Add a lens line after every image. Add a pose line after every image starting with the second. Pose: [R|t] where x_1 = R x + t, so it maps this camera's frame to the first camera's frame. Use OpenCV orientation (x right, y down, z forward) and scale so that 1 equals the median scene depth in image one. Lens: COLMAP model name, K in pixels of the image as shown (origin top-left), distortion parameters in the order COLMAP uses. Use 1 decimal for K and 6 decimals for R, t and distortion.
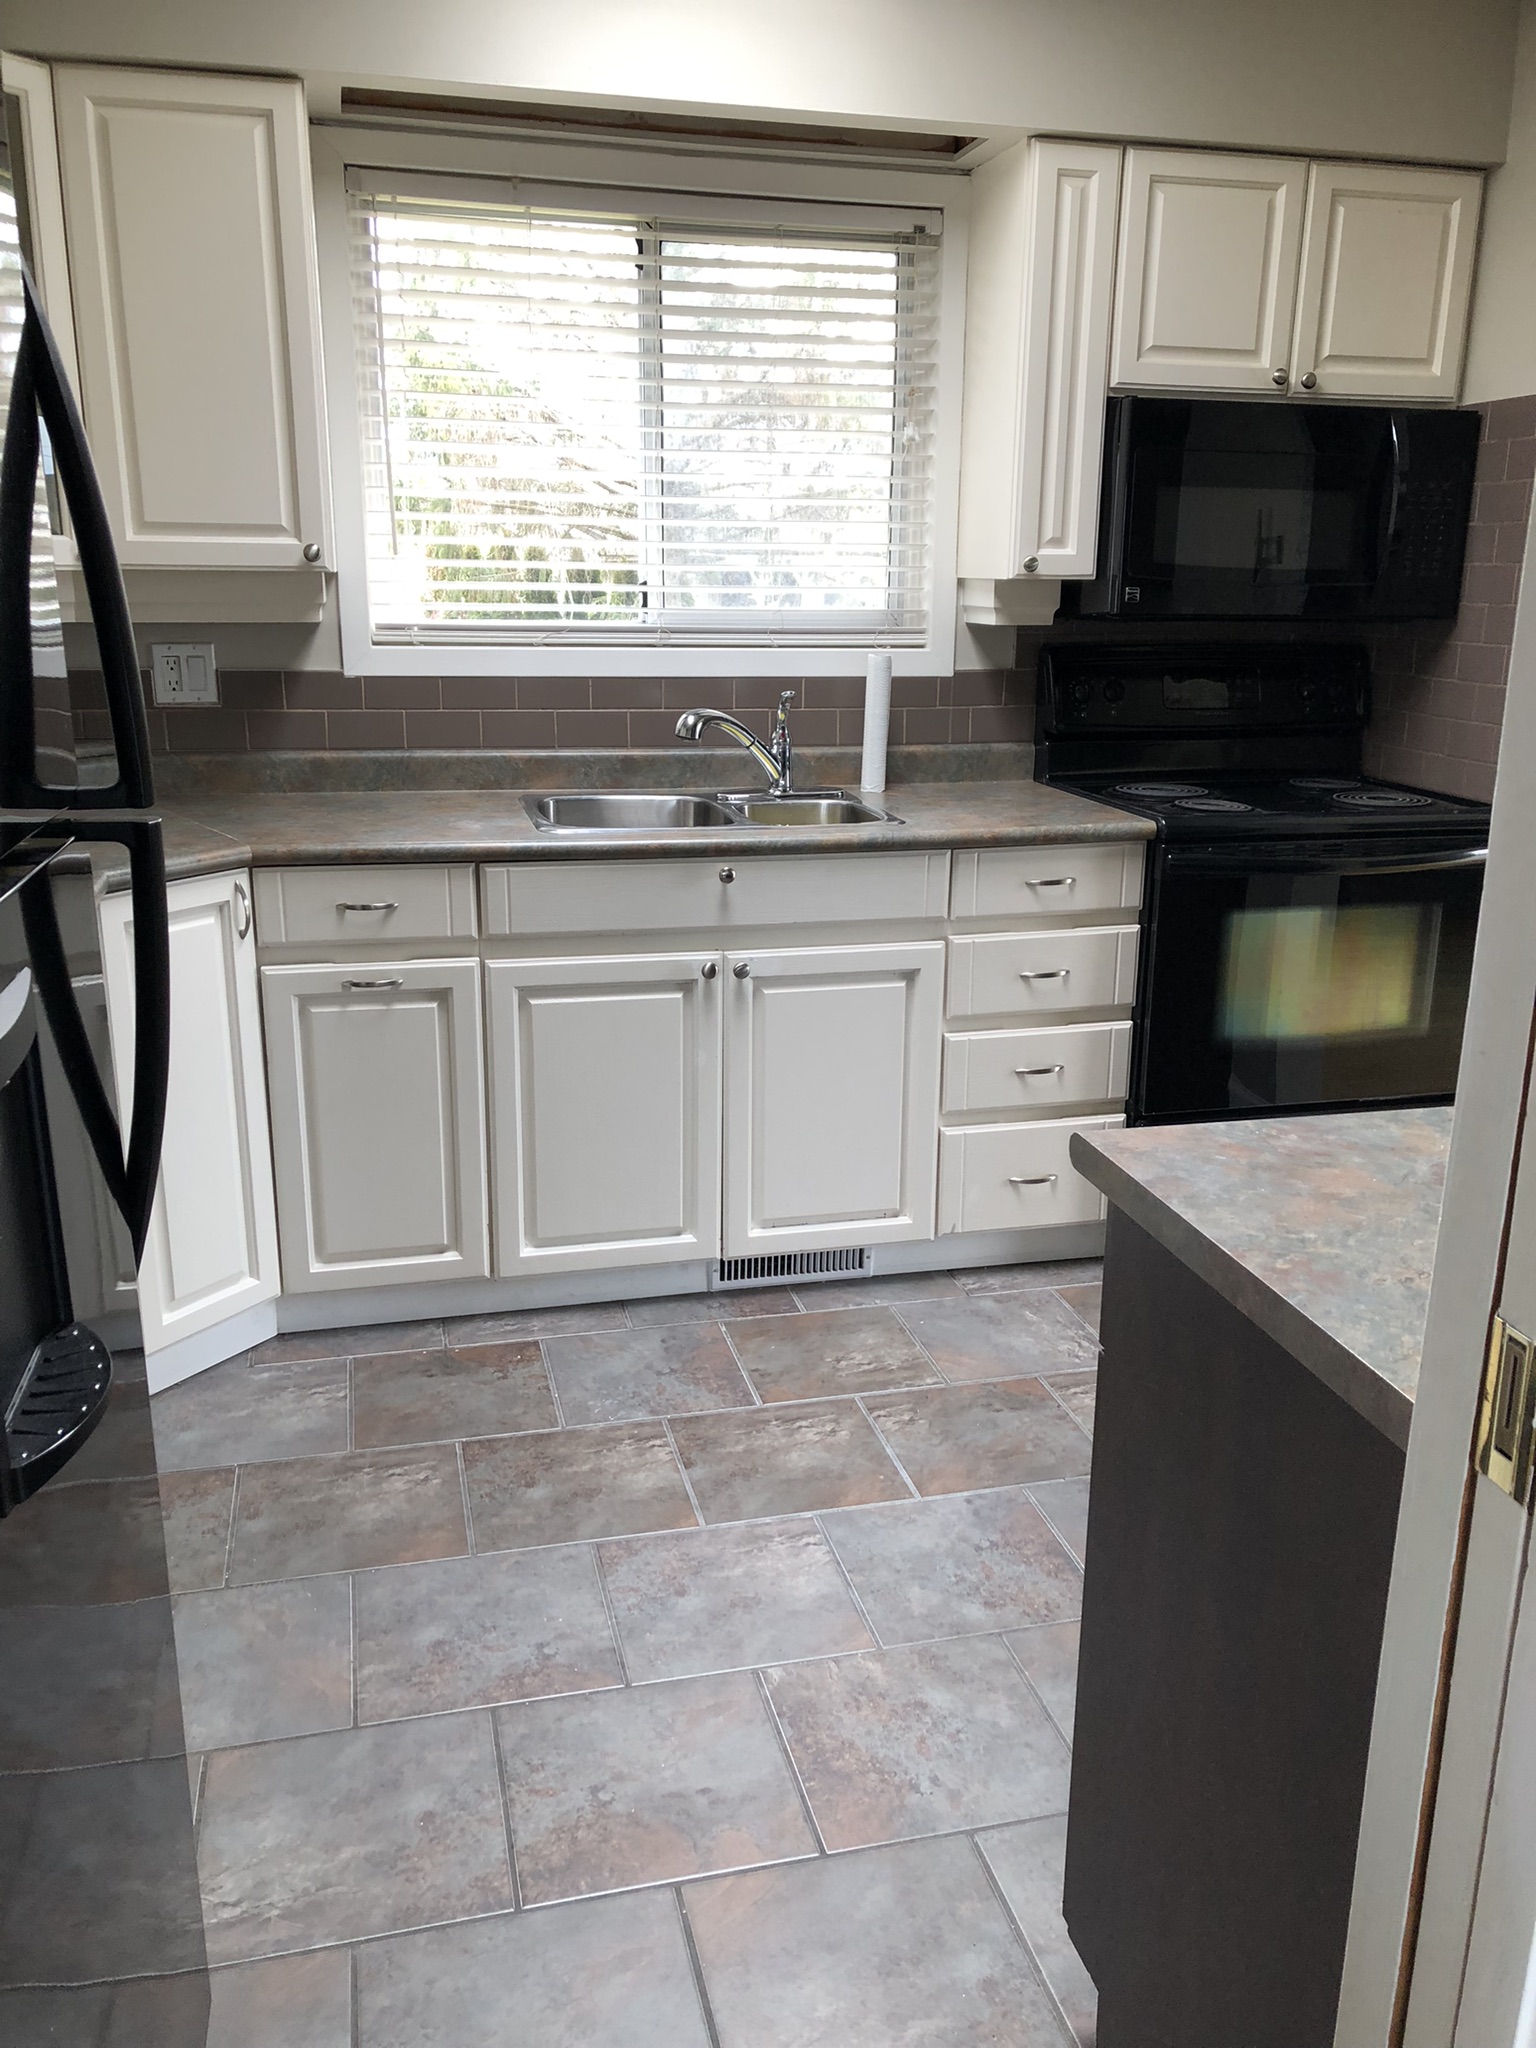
lens RADIAL K [[1663.1, 0, 768.0], [0, 1663.1, 1024.0], [0, 0, 1]] dist [0.044042, 0.000991]
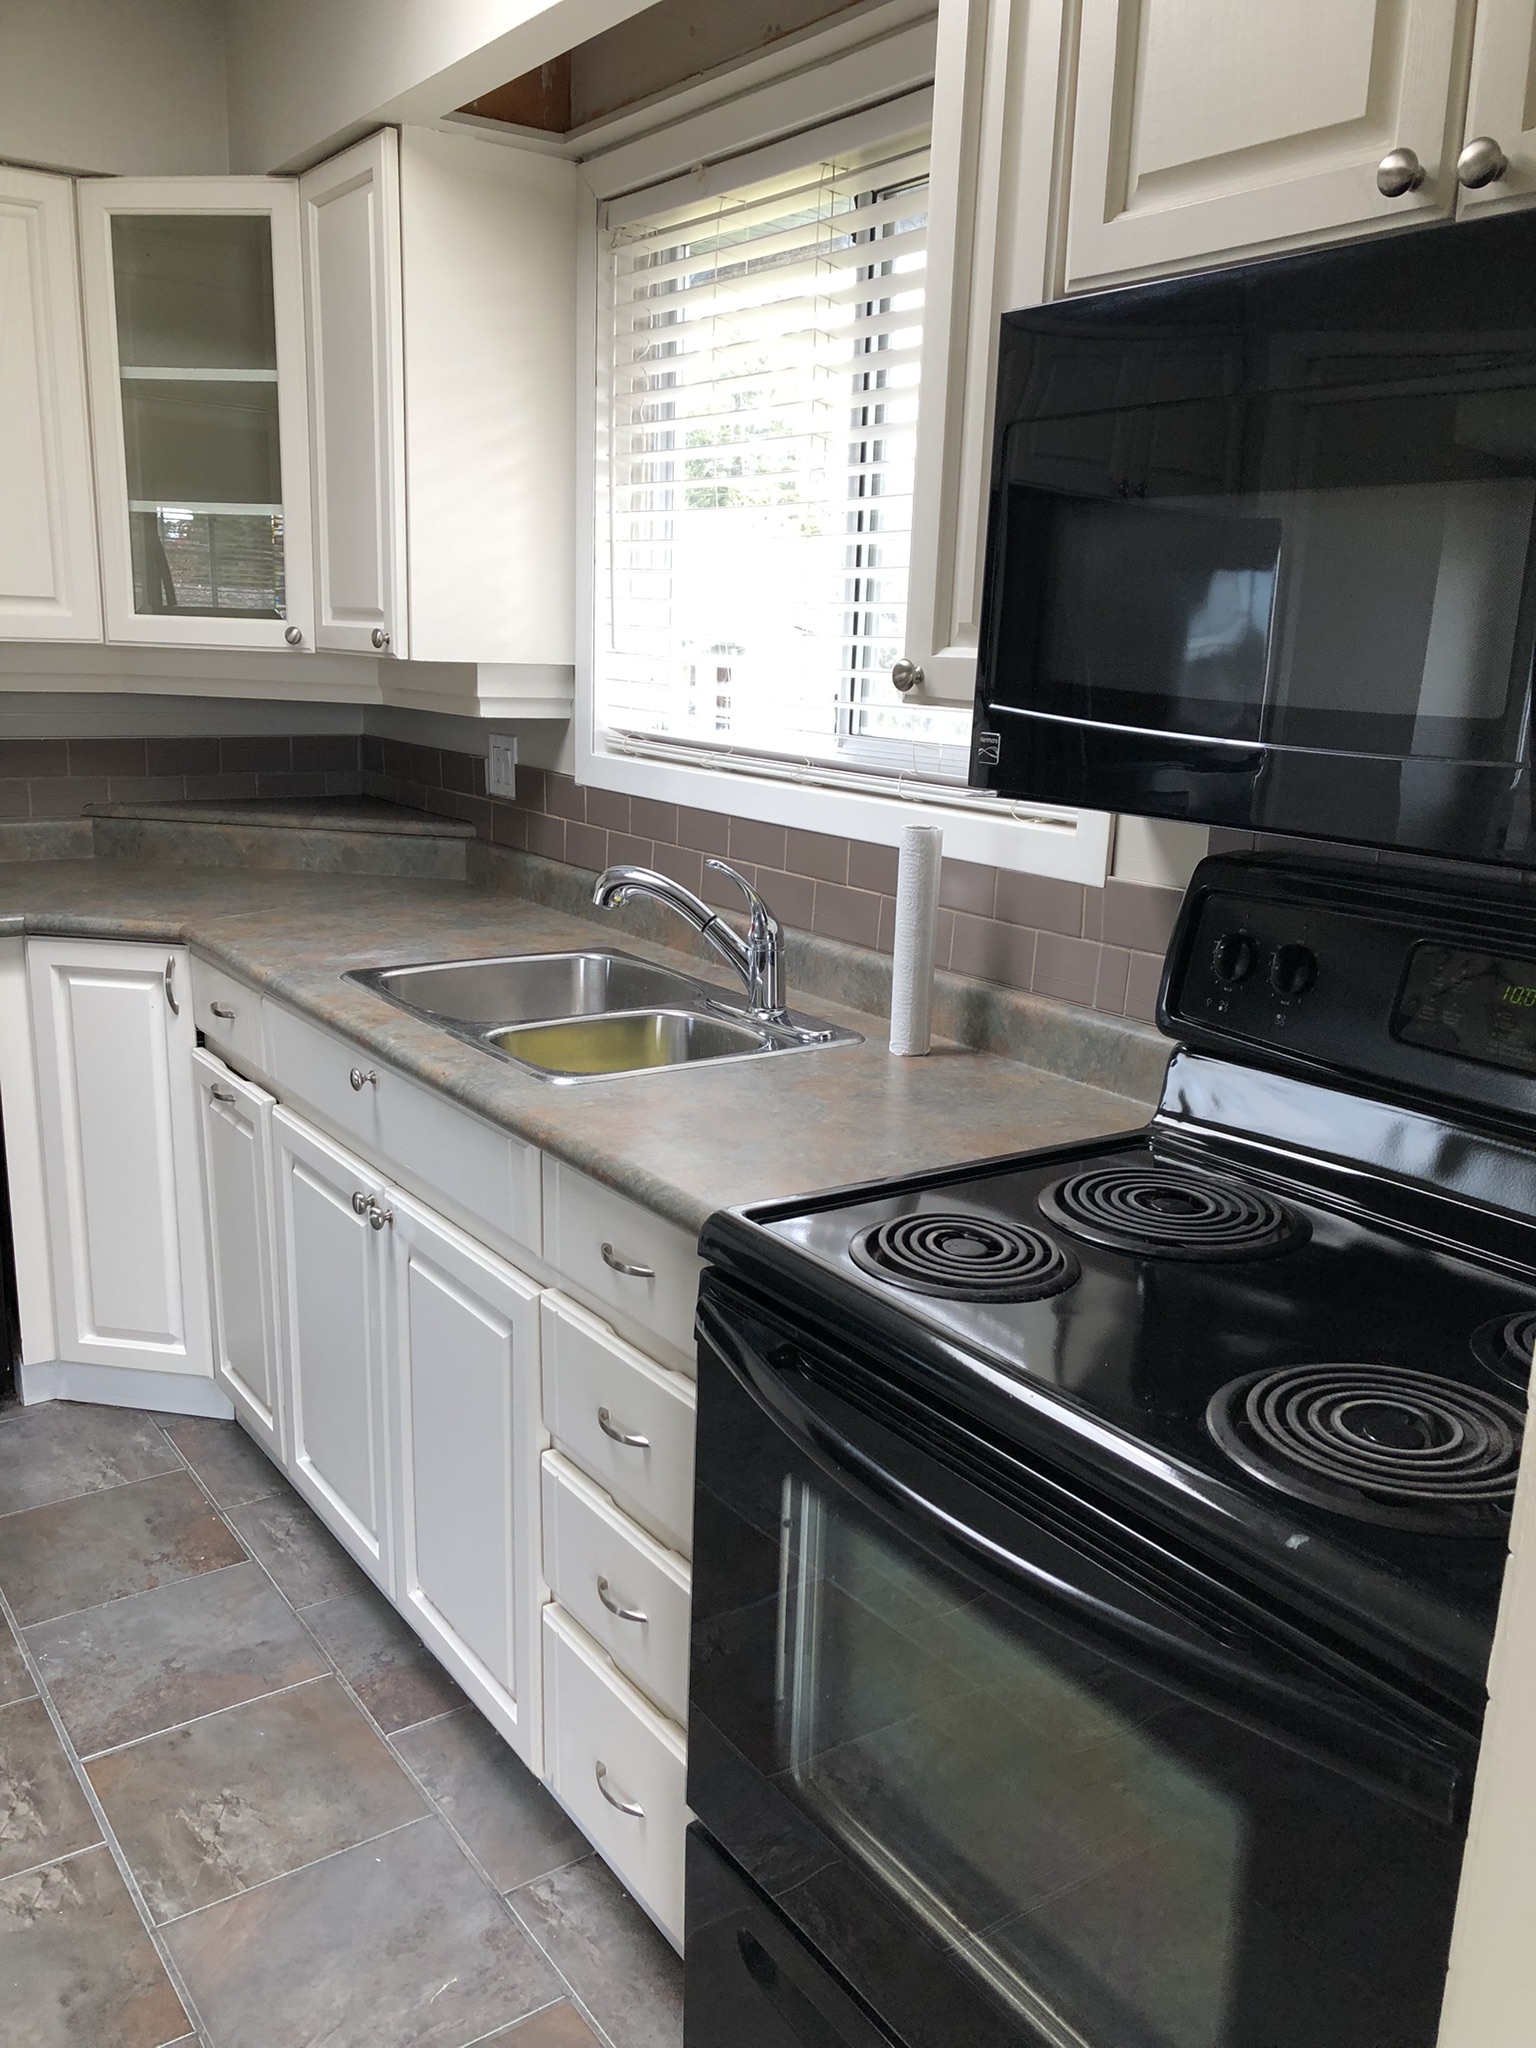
lens RADIAL K [[1663.1, 0, 768.0], [0, 1663.1, 1024.0], [0, 0, 1]] dist [0.044042, 0.000991]
pose [[0.366581, 0.207680, -0.906911, 0.648541], [-0.274868, 0.955432, 0.107687, -0.223224], [0.888856, 0.209805, 0.407328, 0.813344]]
